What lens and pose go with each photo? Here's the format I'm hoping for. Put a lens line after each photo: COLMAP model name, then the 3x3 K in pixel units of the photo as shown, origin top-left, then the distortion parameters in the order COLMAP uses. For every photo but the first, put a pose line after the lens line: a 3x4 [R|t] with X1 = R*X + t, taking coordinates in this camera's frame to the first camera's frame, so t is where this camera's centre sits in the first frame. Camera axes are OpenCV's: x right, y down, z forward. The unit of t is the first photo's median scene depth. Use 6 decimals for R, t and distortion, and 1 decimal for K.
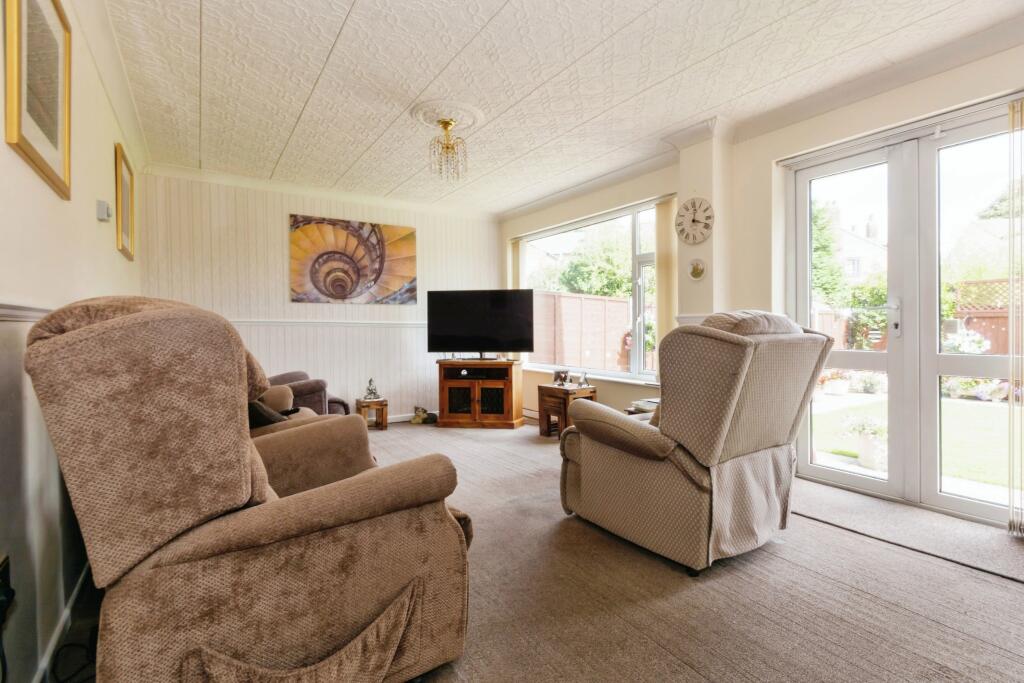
lens RADIAL K [[459.2, 0, 512.7], [0, 459.2, 331.0], [0, 0, 1]] dist [-0.011425, 0.000863]
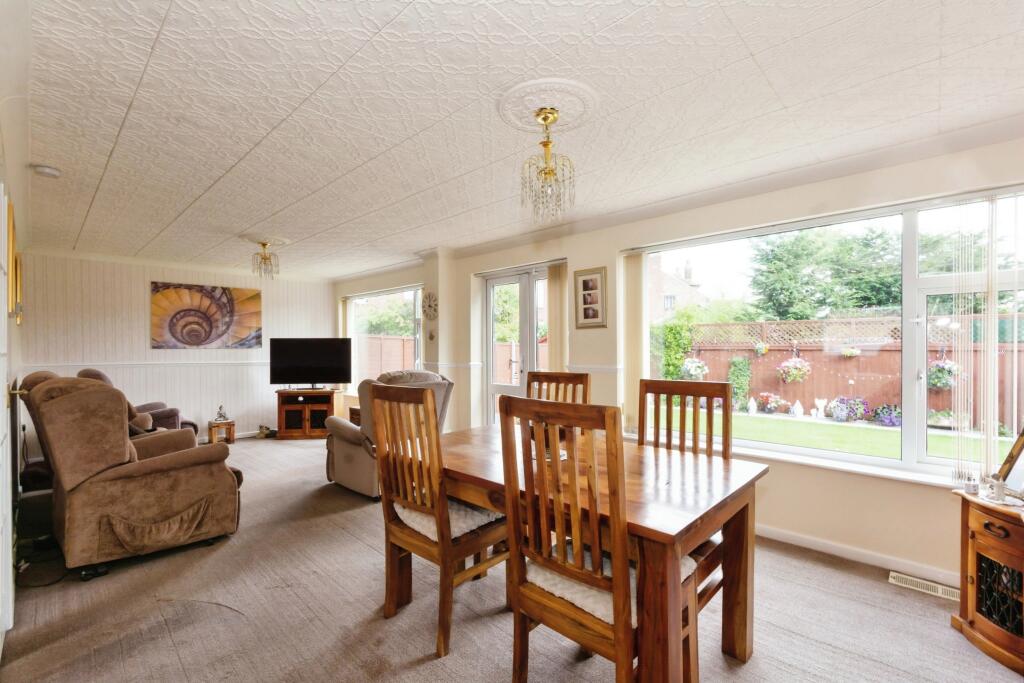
lens RADIAL K [[455.0, 0, 515.3], [0, 455.0, 345.9], [0, 0, 1]] dist [-0.004383, -0.002111]
pose [[0.975996, 0.001228, 0.217783, 0.246325], [-0.000028, 0.999985, -0.005516, -0.063996], [-0.217787, 0.005378, 0.975982, -0.489086]]
